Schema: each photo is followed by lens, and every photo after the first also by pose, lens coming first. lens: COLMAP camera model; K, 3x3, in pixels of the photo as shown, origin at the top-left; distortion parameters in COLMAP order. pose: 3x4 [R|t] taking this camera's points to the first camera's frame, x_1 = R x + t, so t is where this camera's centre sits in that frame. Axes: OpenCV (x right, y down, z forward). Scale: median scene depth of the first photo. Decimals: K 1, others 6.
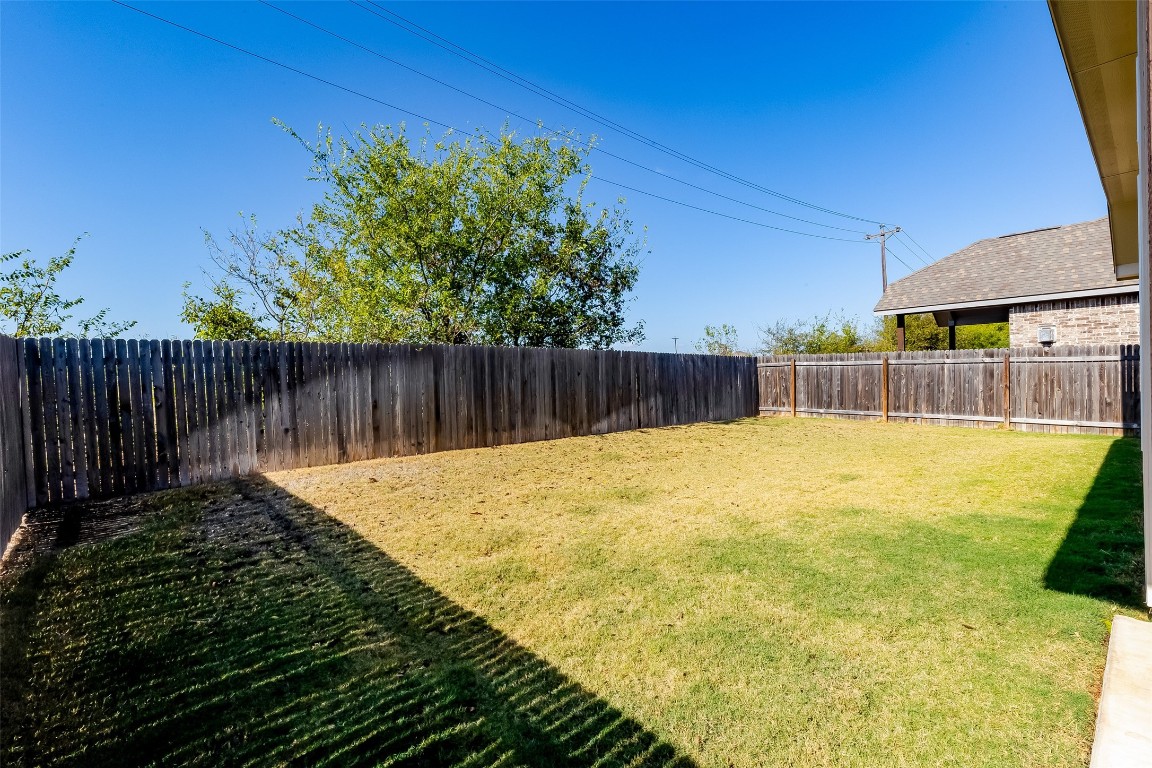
lens RADIAL K [[524.2, 0, 589.5], [0, 524.2, 387.8], [0, 0, 1]] dist [0.010760, 0.000930]
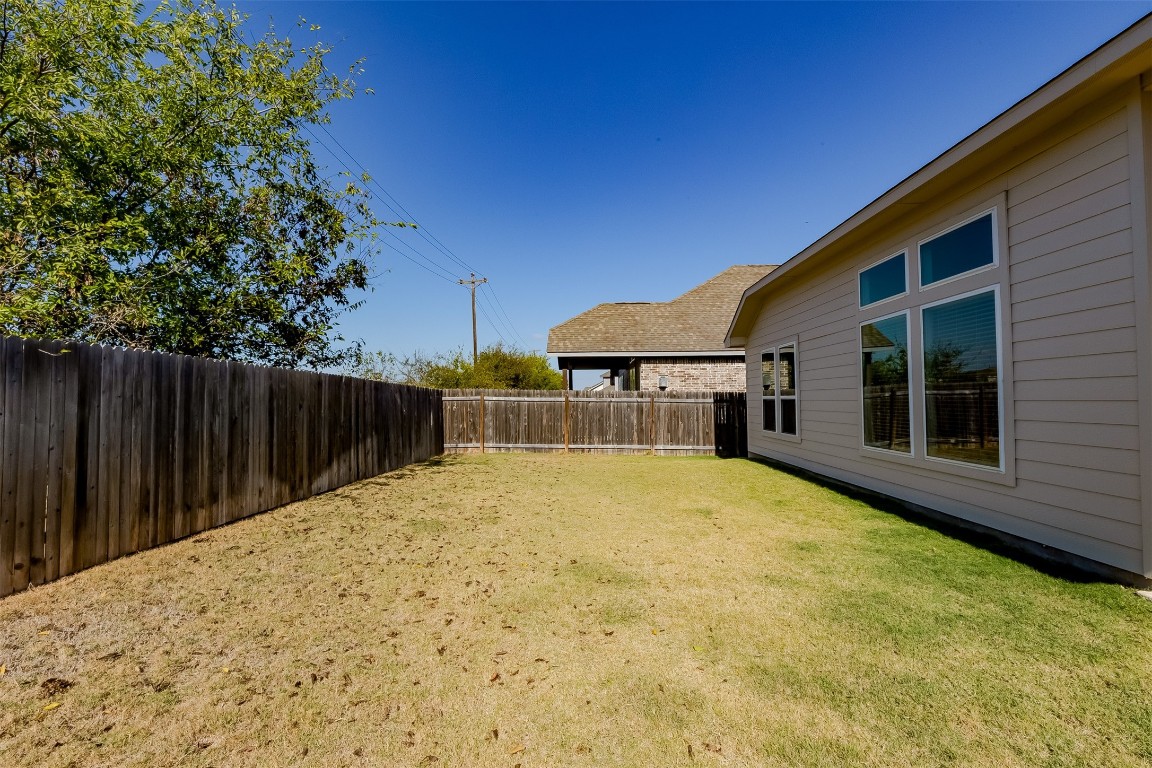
lens RADIAL K [[524.2, 0, 583.7], [0, 524.2, 388.4], [0, 0, 1]] dist [0.010760, 0.000930]
pose [[0.685223, 0.038363, 0.727322, -0.244728], [0.005645, 0.998302, -0.057974, -0.008541], [-0.728312, 0.043831, 0.683843, 0.248984]]
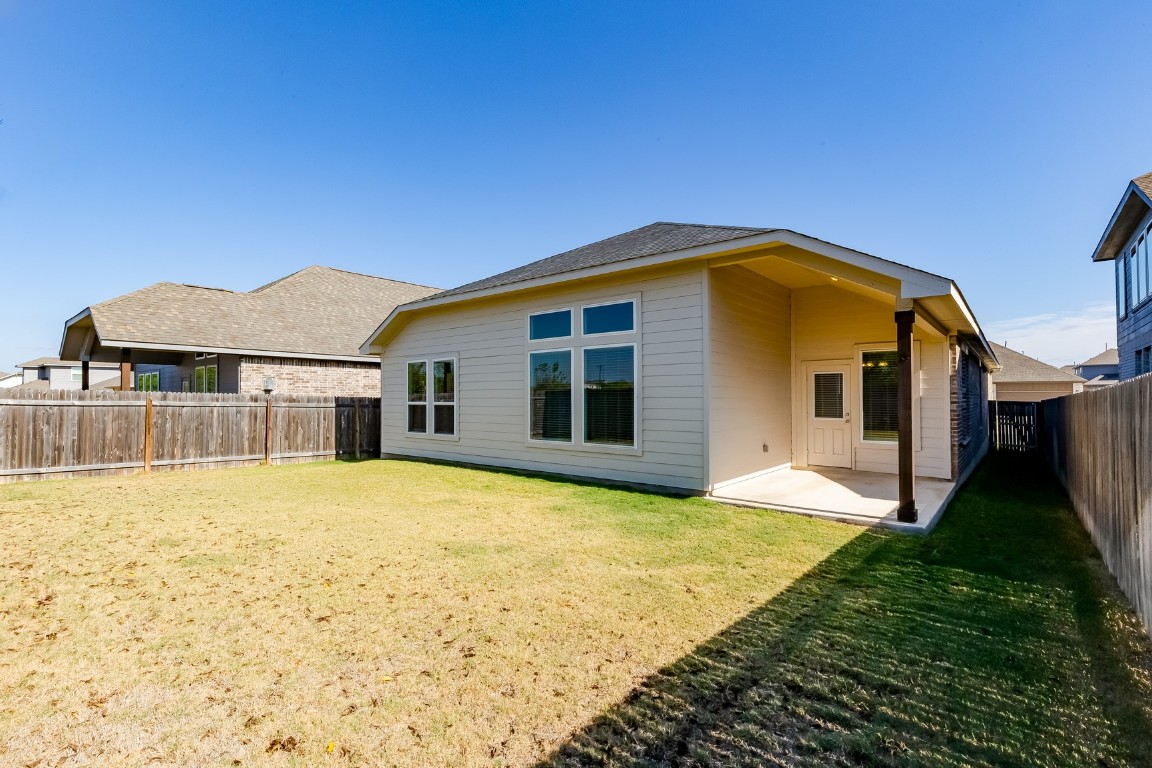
lens RADIAL K [[524.2, 0, 576.1], [0, 524.2, 386.6], [0, 0, 1]] dist [0.010760, 0.000930]
pose [[-0.129372, 0.052541, 0.990203, -0.436795], [0.025488, 0.998441, -0.049648, -0.017454], [-0.991268, 0.018816, -0.130510, 0.476549]]
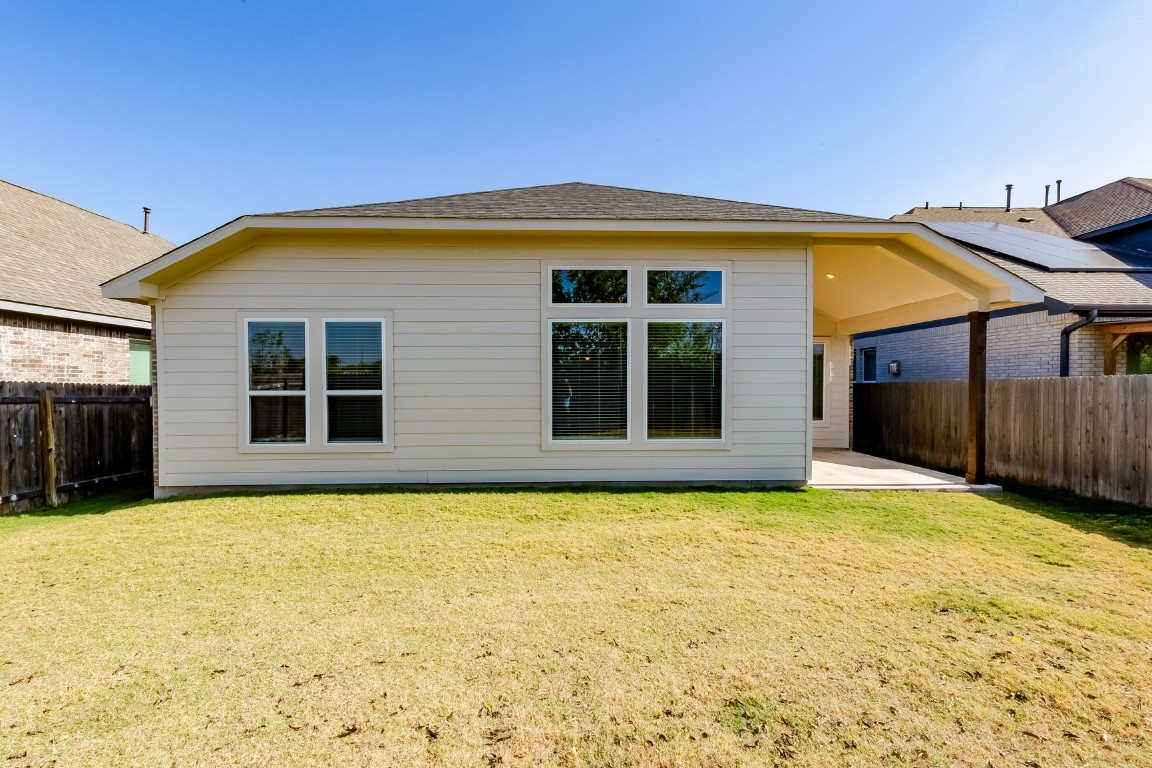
lens RADIAL K [[524.2, 0, 577.5], [0, 524.2, 386.9], [0, 0, 1]] dist [0.010760, 0.000930]
pose [[-0.749877, 0.031271, 0.660837, 0.001557], [0.039698, 0.999209, -0.002236, -0.037143], [-0.660385, 0.024558, -0.750526, 0.899619]]
